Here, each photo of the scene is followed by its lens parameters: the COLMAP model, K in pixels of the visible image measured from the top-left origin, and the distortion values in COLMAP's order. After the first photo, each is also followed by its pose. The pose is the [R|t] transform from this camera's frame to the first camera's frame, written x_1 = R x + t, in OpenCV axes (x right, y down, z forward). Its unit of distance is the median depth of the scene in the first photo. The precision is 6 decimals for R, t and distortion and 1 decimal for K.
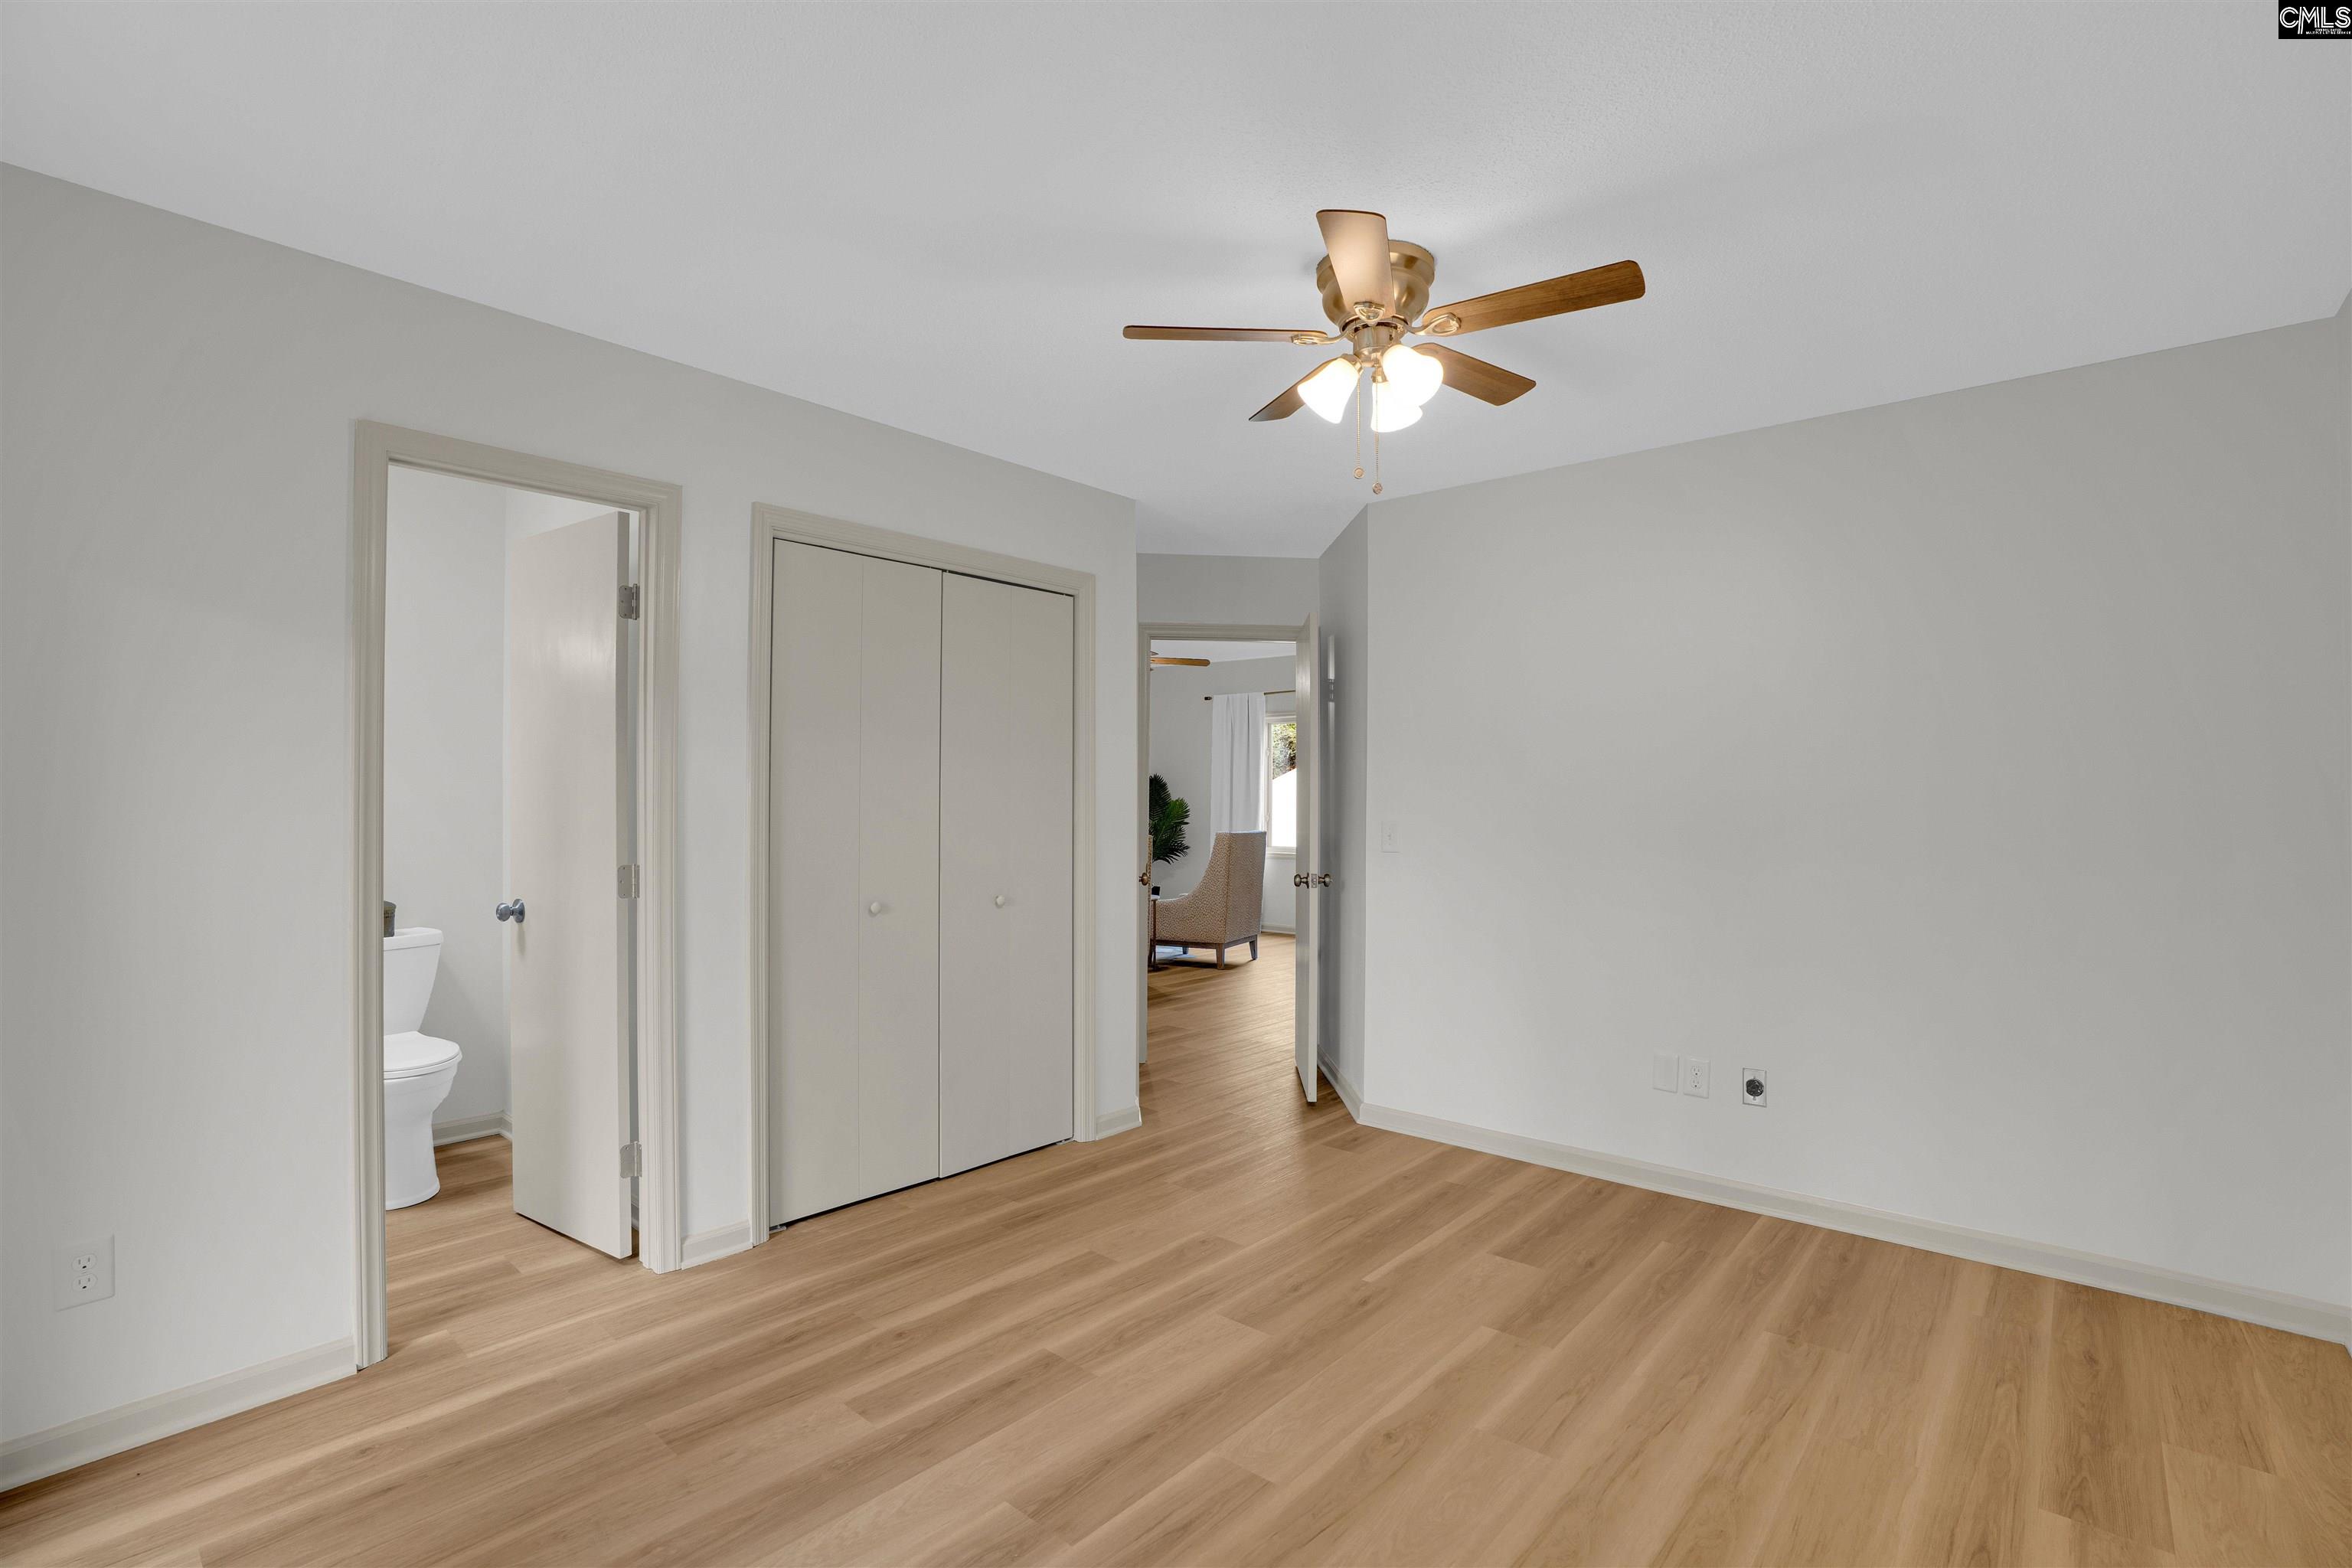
lens RADIAL K [[1087.5, 0, 1155.3], [0, 1087.5, 787.4], [0, 0, 1]] dist [-0.042672, 0.009821]
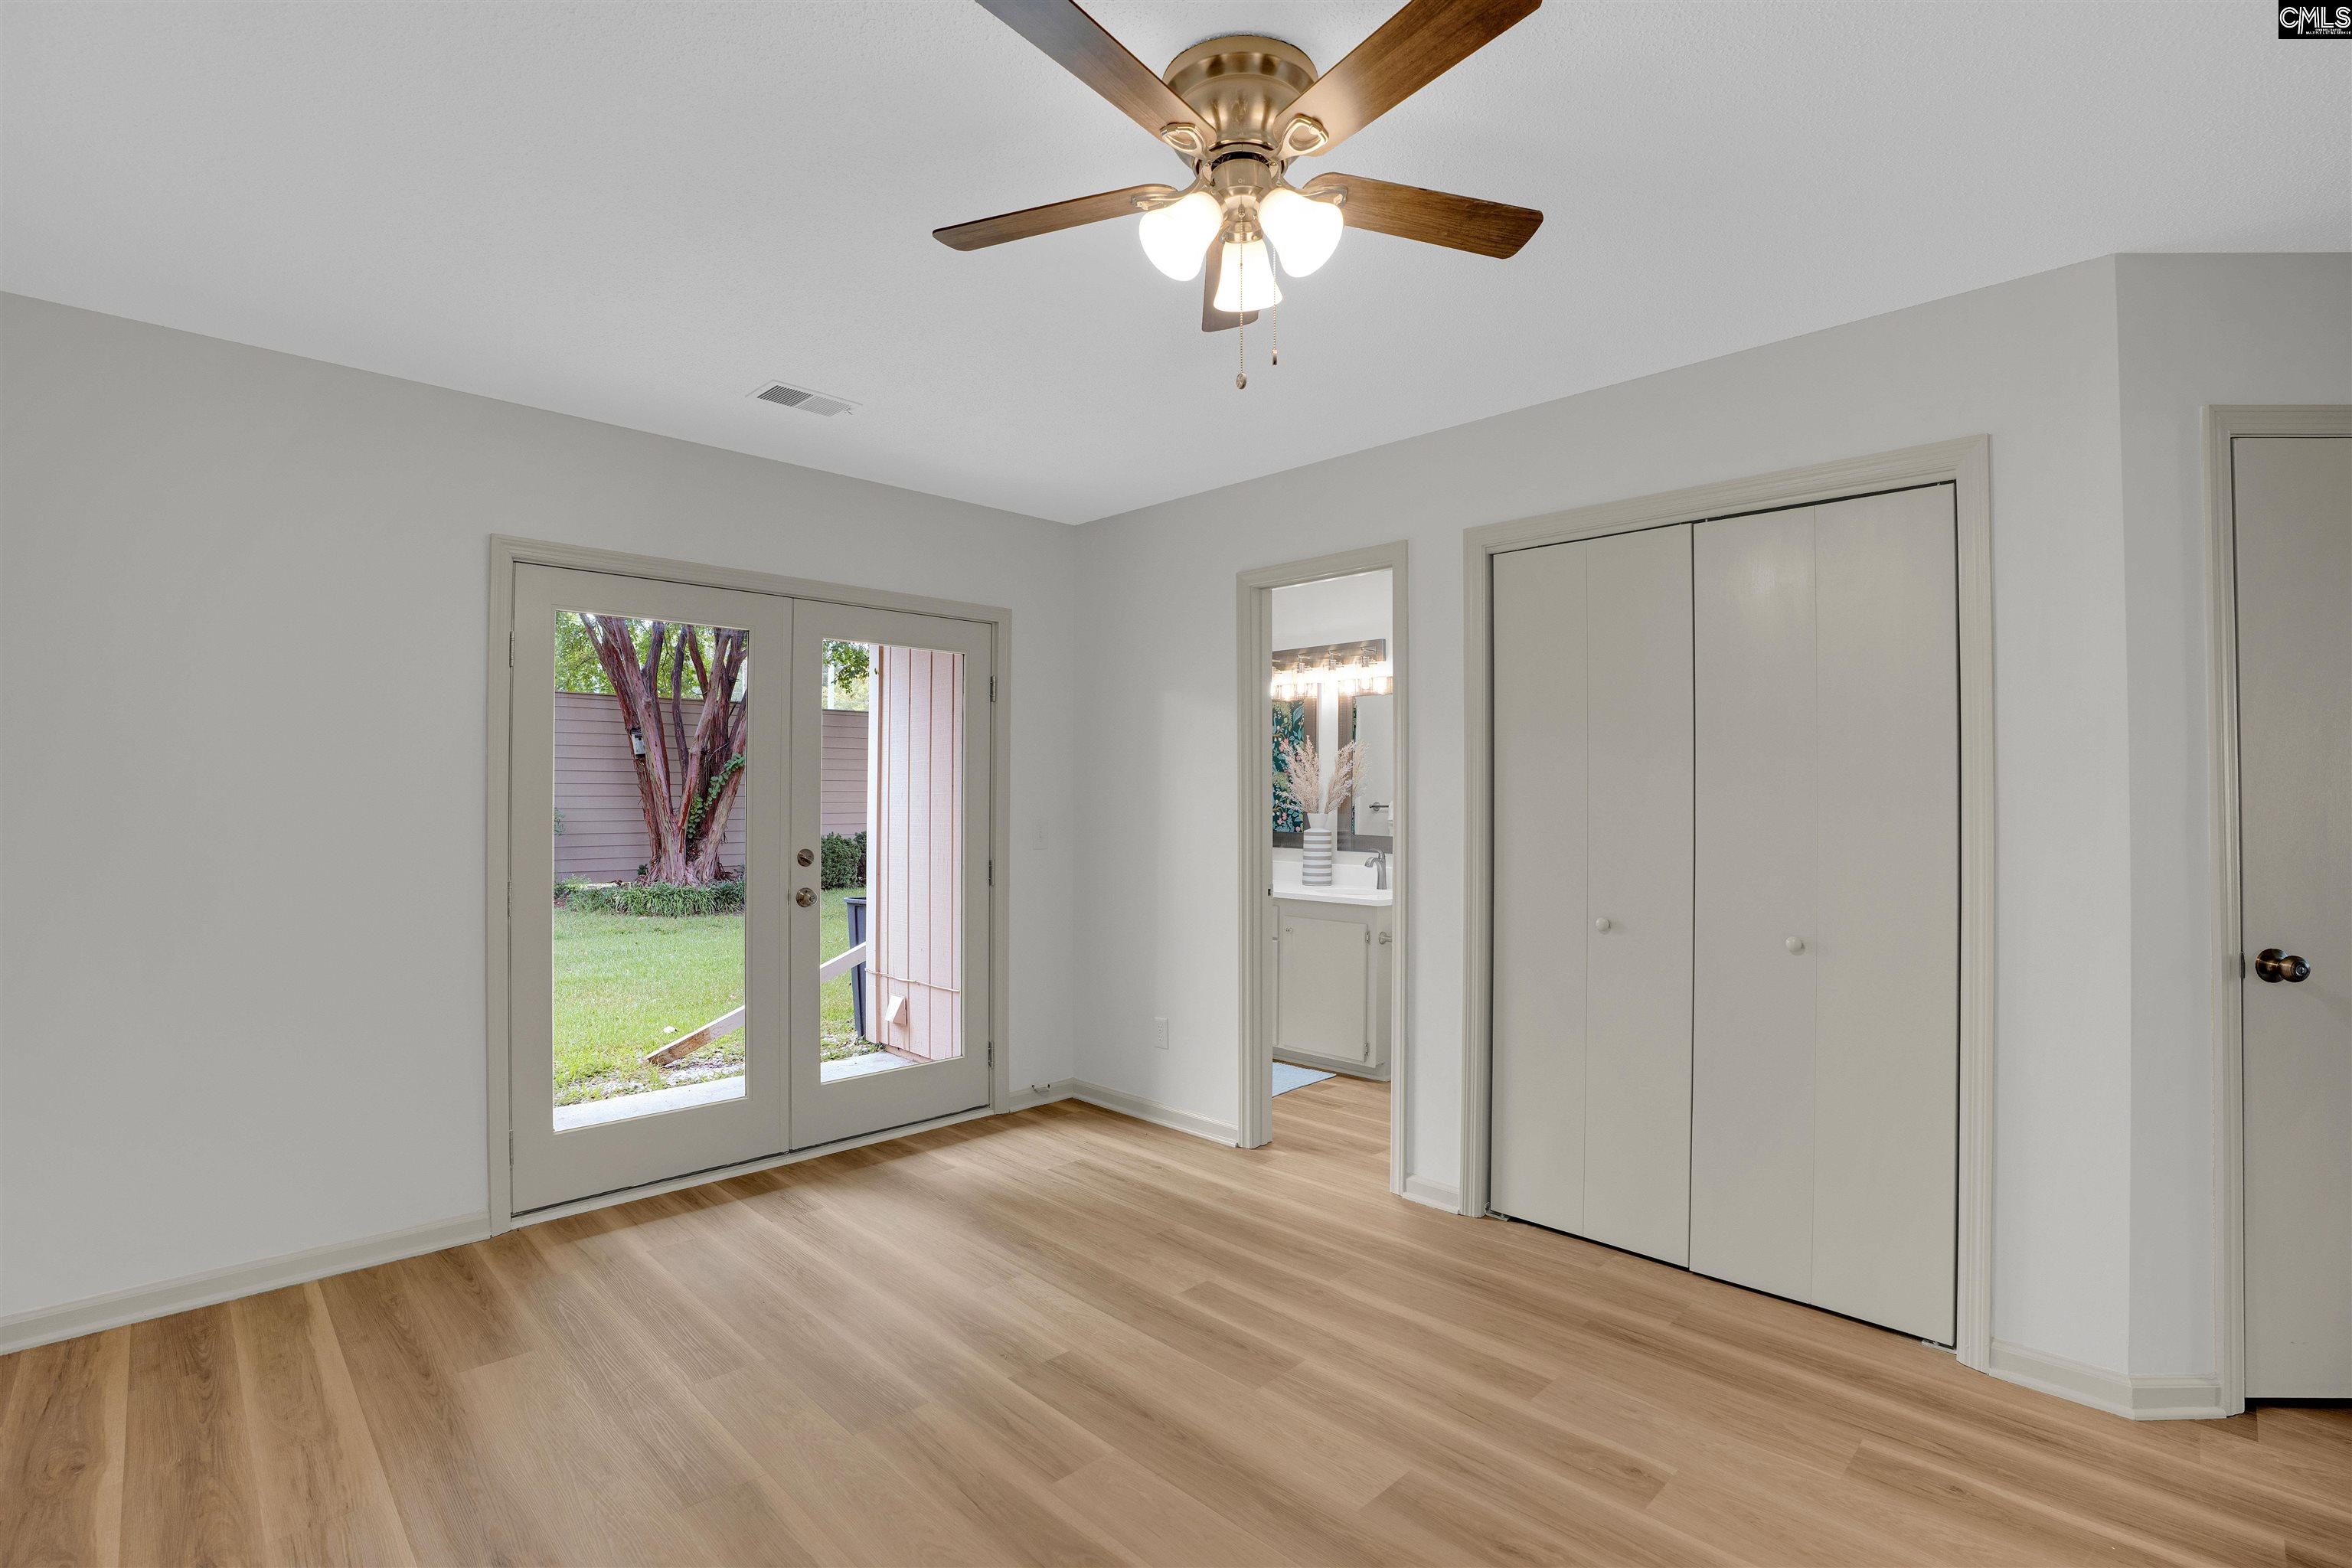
lens RADIAL K [[1087.5, 0, 1176.9], [0, 1087.5, 793.4], [0, 0, 1]] dist [-0.042672, 0.009821]
pose [[-0.063228, -0.009585, -0.997953, 0.892883], [0.008087, 0.999916, -0.010117, 0.011971], [0.997966, -0.008710, -0.063145, 0.950018]]
